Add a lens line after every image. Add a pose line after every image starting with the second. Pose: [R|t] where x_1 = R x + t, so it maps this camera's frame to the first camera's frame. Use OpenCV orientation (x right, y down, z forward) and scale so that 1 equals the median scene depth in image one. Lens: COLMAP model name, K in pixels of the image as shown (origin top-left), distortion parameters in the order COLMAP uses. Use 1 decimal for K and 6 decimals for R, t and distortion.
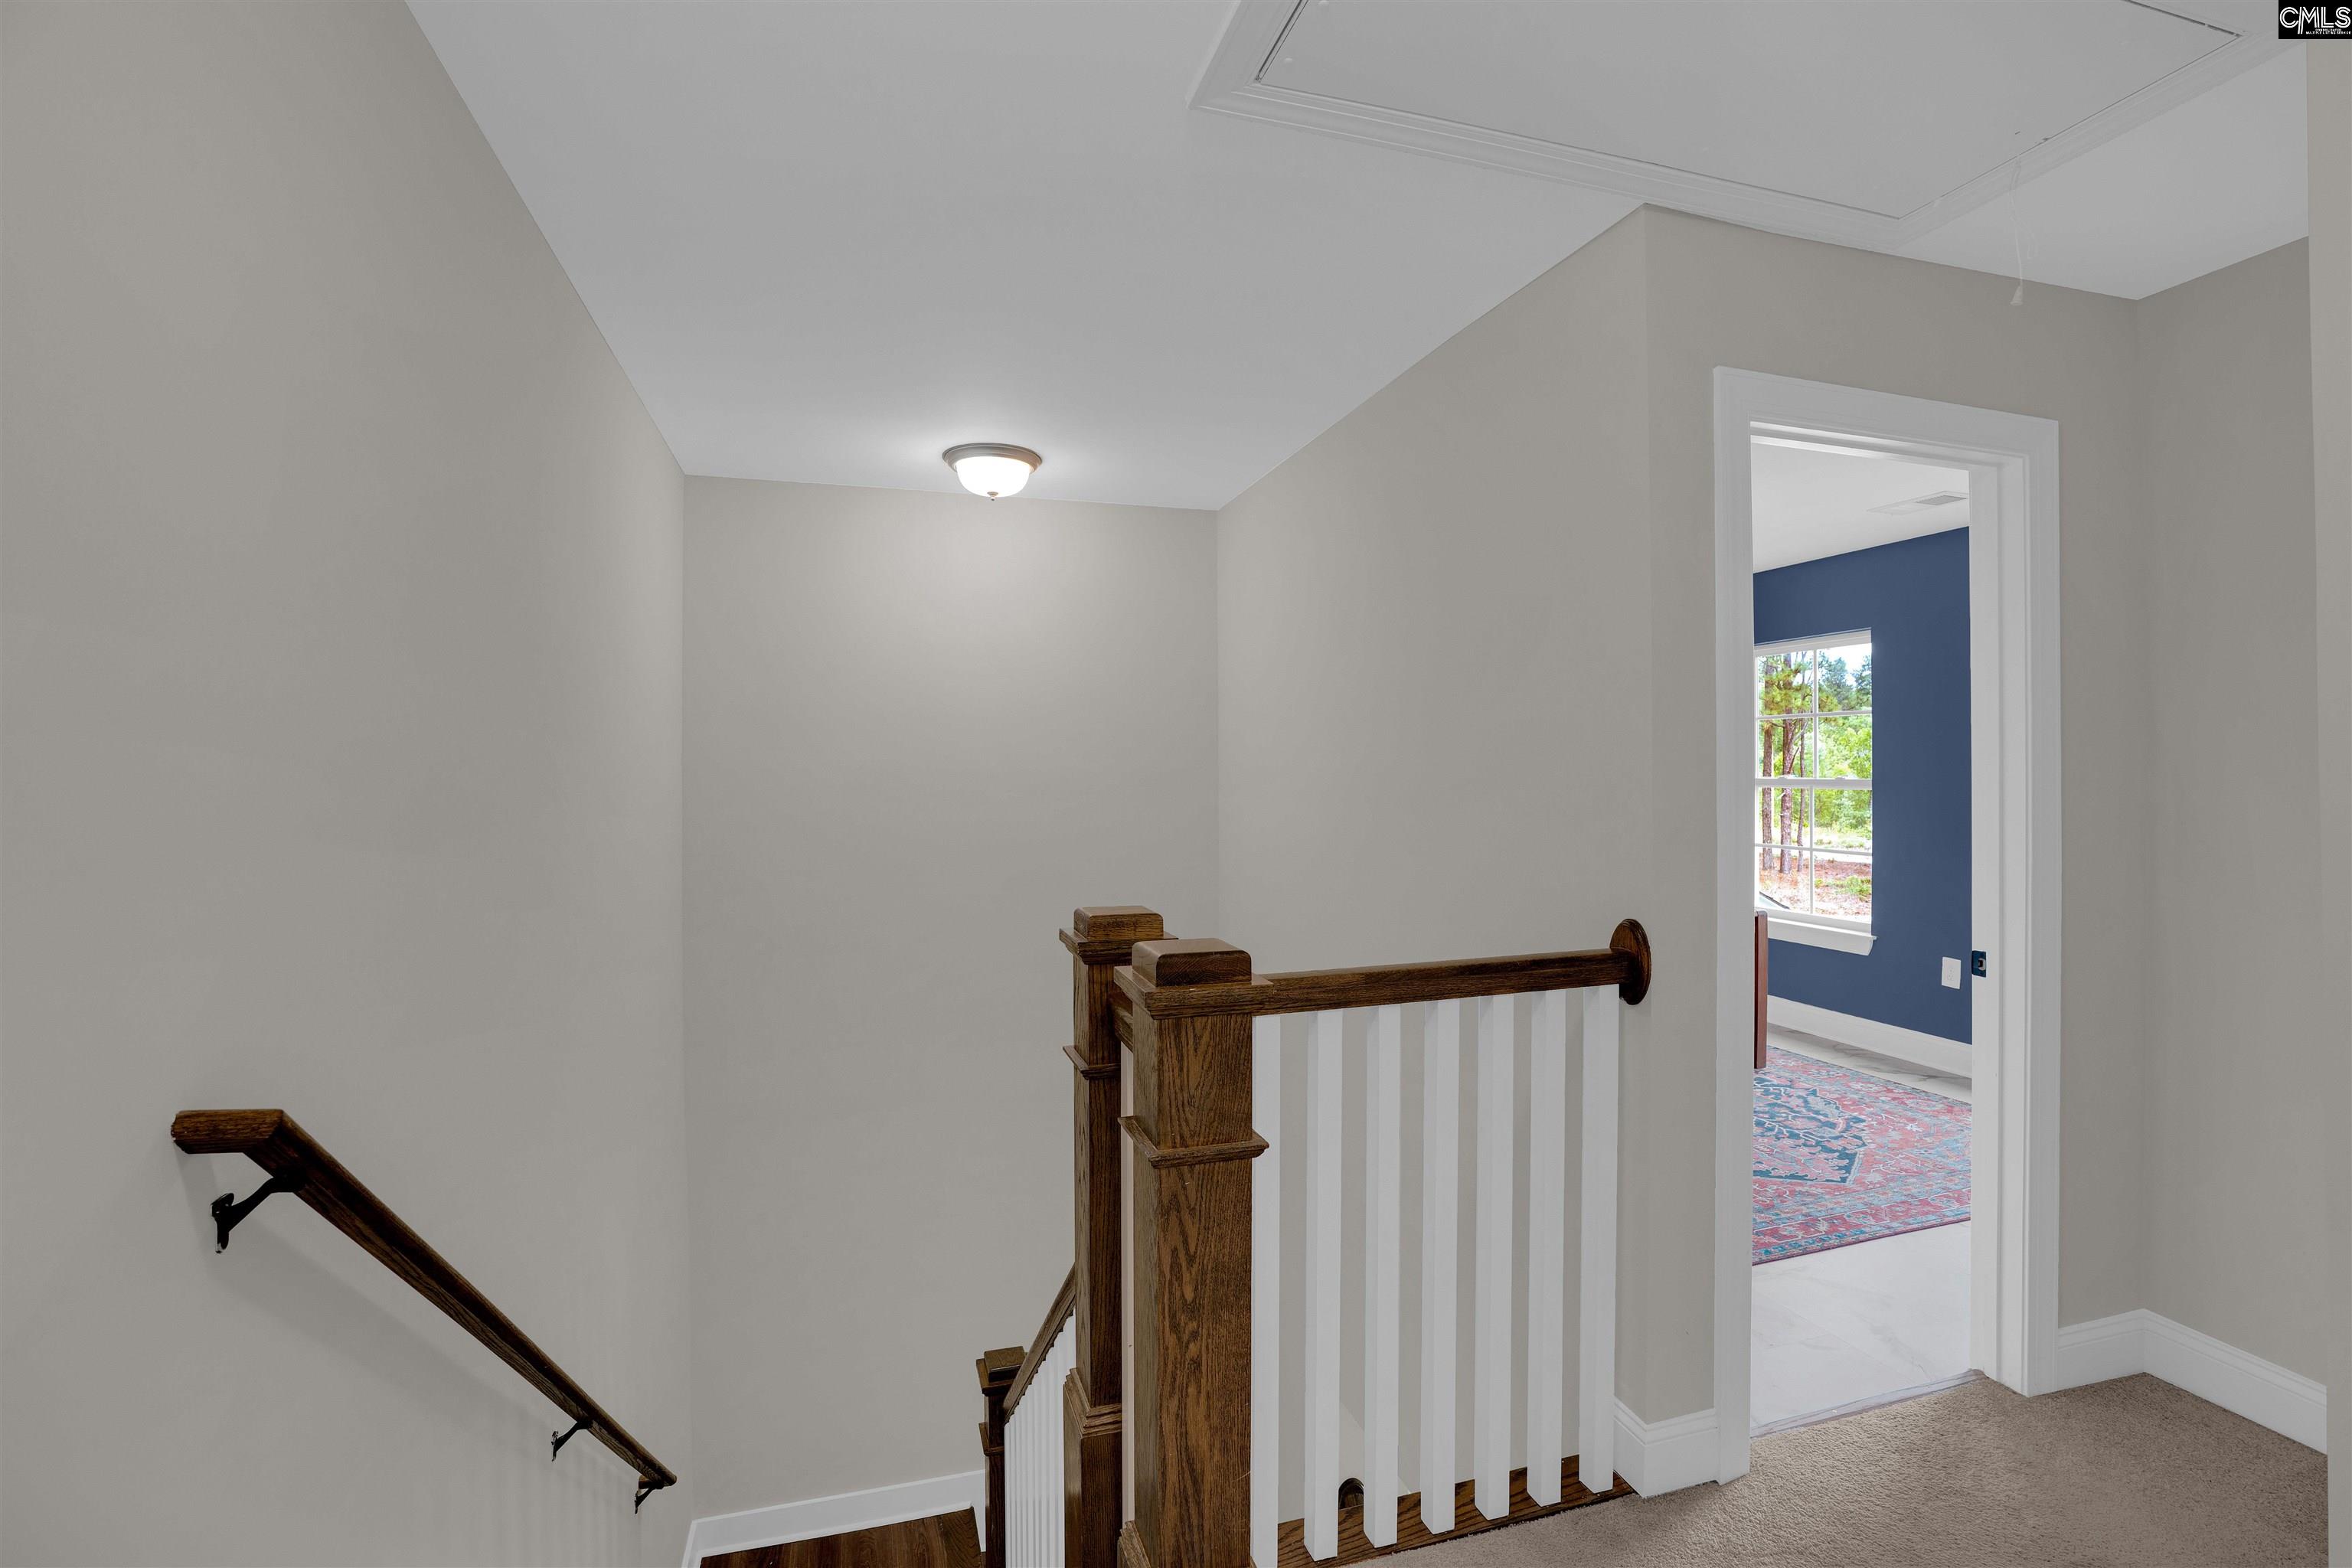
lens RADIAL K [[1086.9, 0, 1180.6], [0, 1086.9, 783.7], [0, 0, 1]] dist [-0.045407, 0.011132]
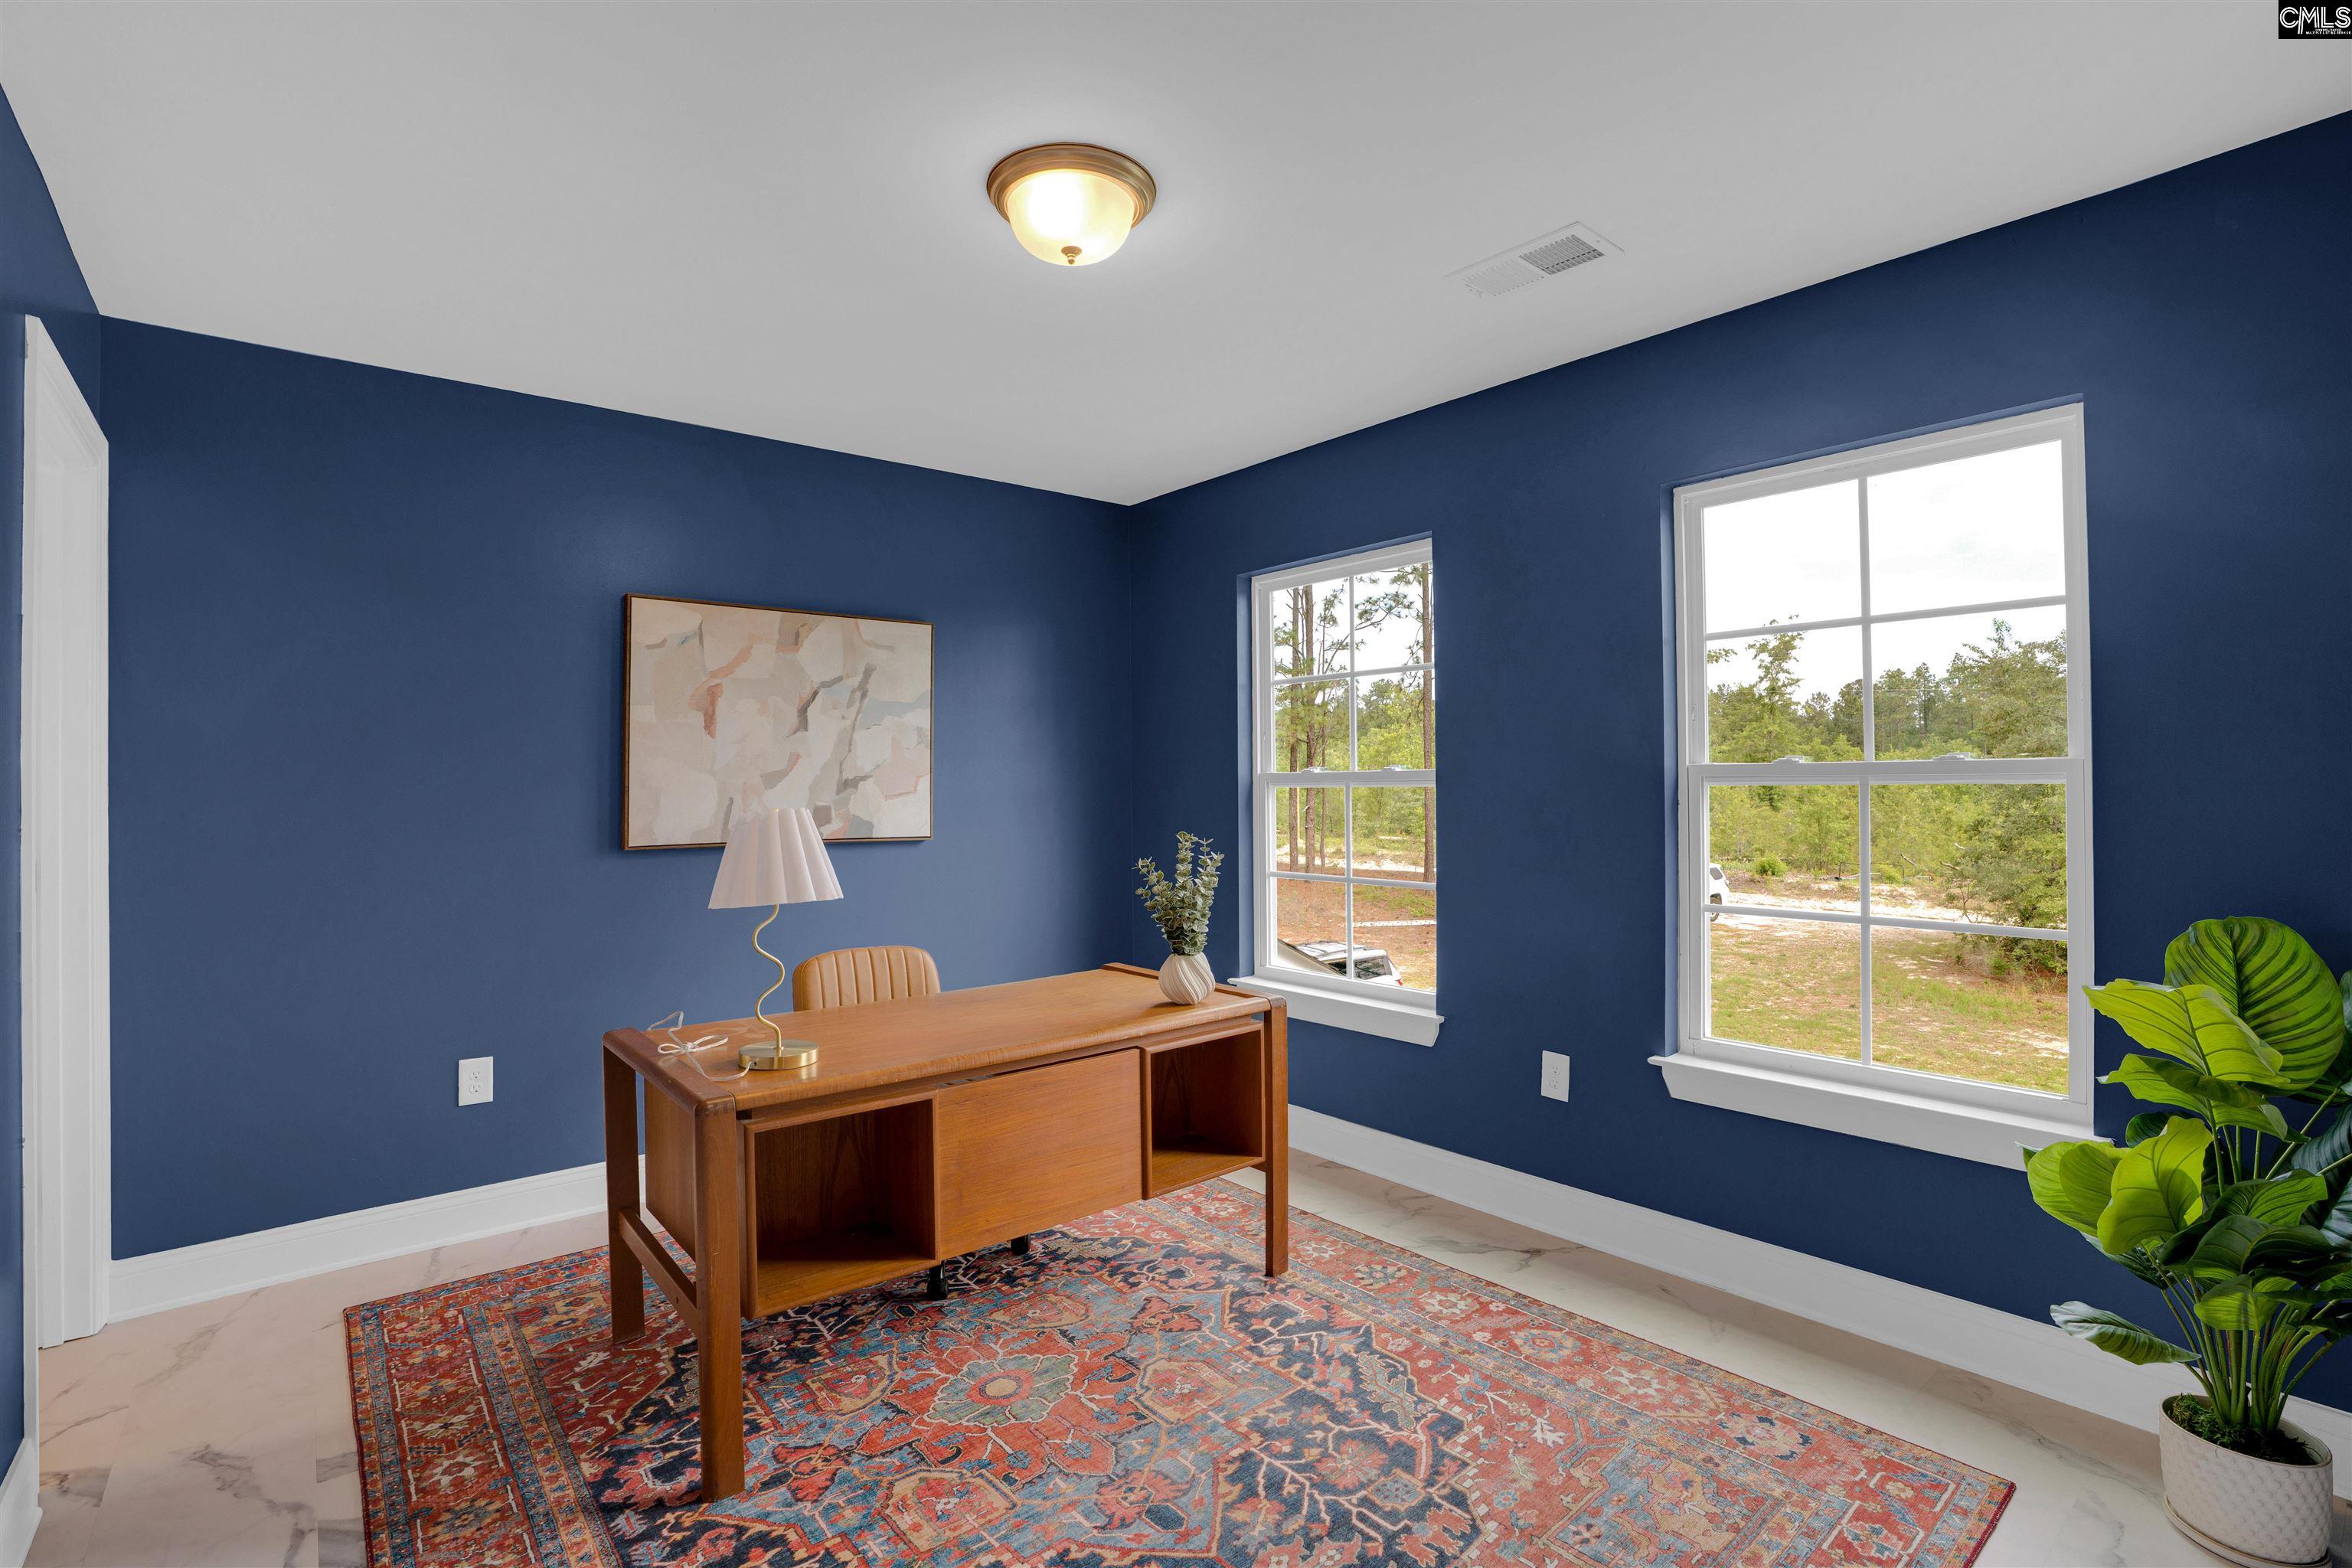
lens RADIAL K [[1086.9, 0, 1180.6], [0, 1086.9, 785.9], [0, 0, 1]] dist [-0.045407, 0.011132]
pose [[0.922619, -0.002275, 0.385707, 0.300224], [0.007706, 0.999892, -0.012534, 0.015760], [-0.385637, 0.014537, 0.922536, 0.536750]]
